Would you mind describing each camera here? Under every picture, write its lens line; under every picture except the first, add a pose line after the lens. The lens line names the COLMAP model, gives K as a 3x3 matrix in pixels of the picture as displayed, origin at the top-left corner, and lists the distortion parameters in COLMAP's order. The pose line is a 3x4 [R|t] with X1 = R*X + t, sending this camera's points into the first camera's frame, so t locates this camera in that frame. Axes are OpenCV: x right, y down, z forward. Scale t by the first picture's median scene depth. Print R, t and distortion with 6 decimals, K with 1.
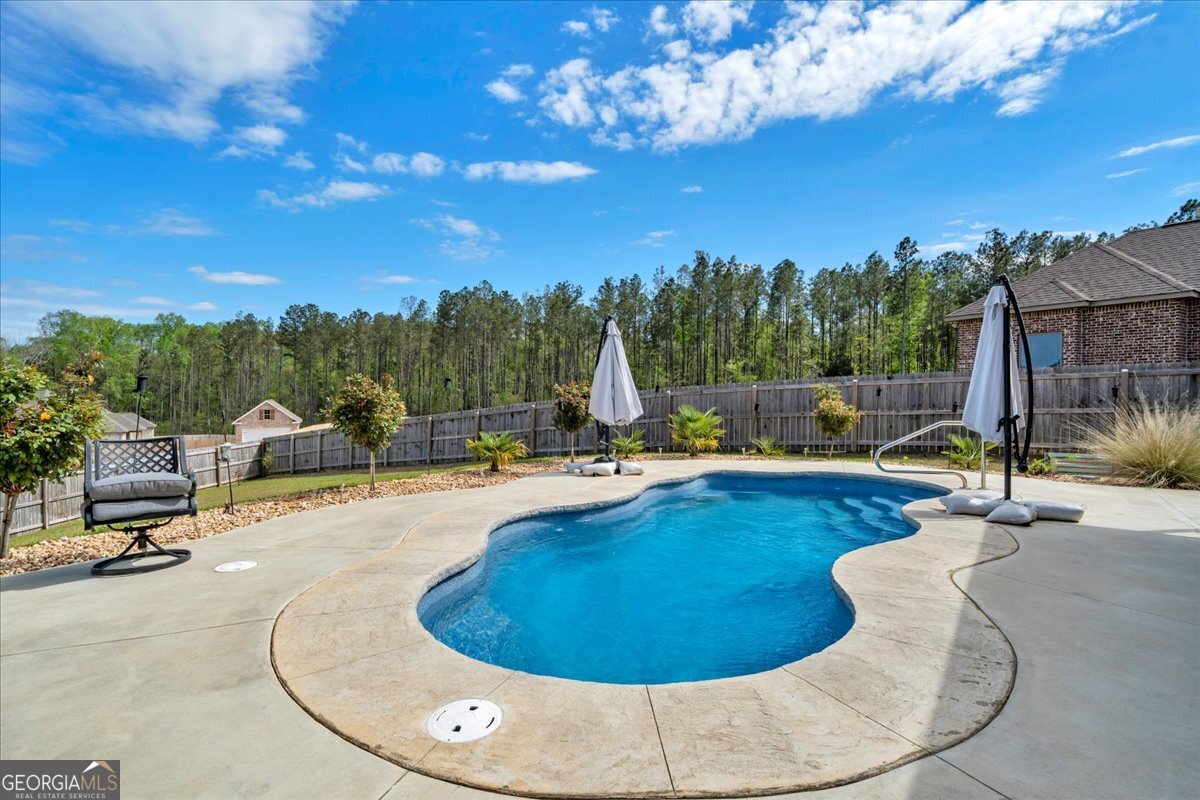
lens RADIAL K [[594.0, 0, 596.5], [0, 594.0, 425.7], [0, 0, 1]] dist [0.000179, 0.001373]
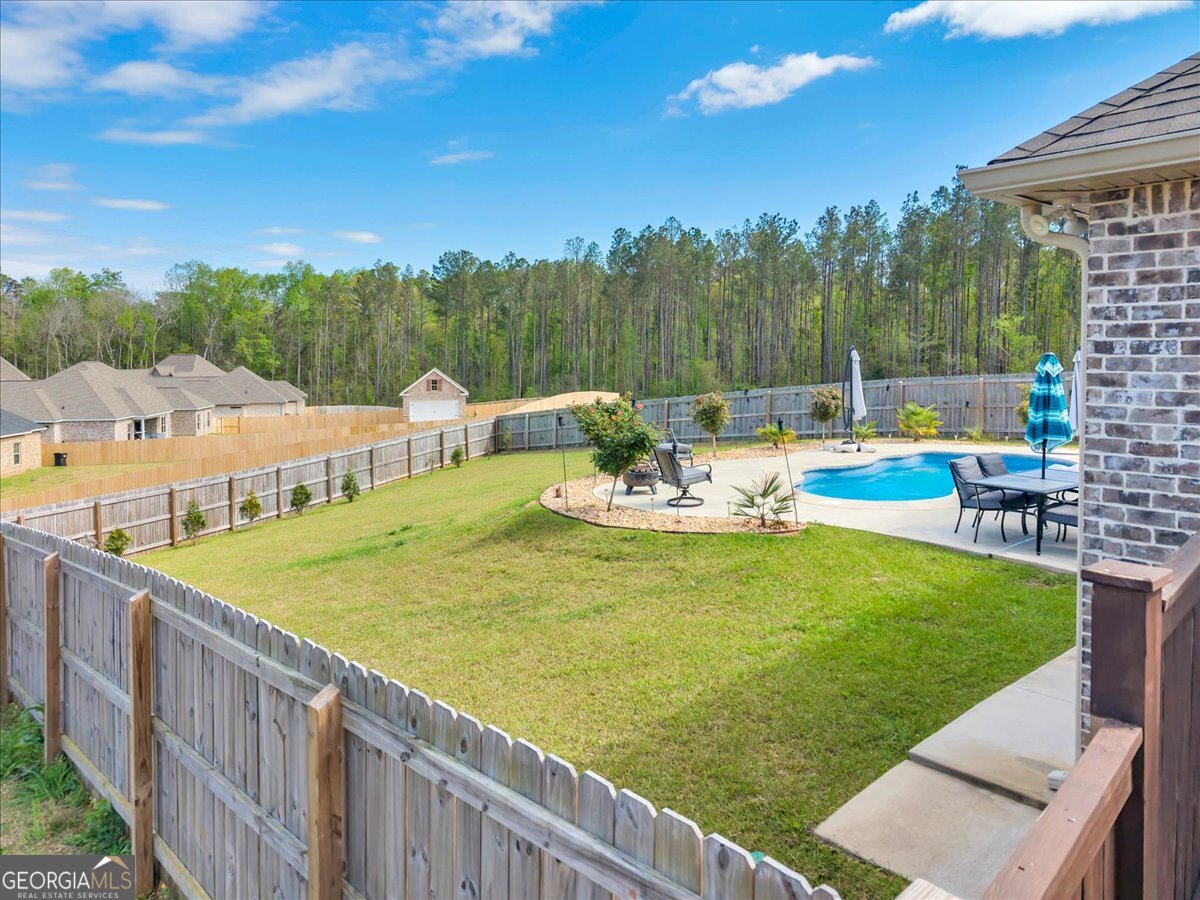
lens RADIAL K [[808.9, 0, 612.2], [0, 808.9, 451.2], [0, 0, 1]] dist [0.069154, -0.001053]
pose [[0.973683, 0.021564, -0.226886, -0.037061], [-0.005592, 0.997475, 0.070802, -0.022542], [0.227840, -0.067670, 0.971344, -0.412974]]
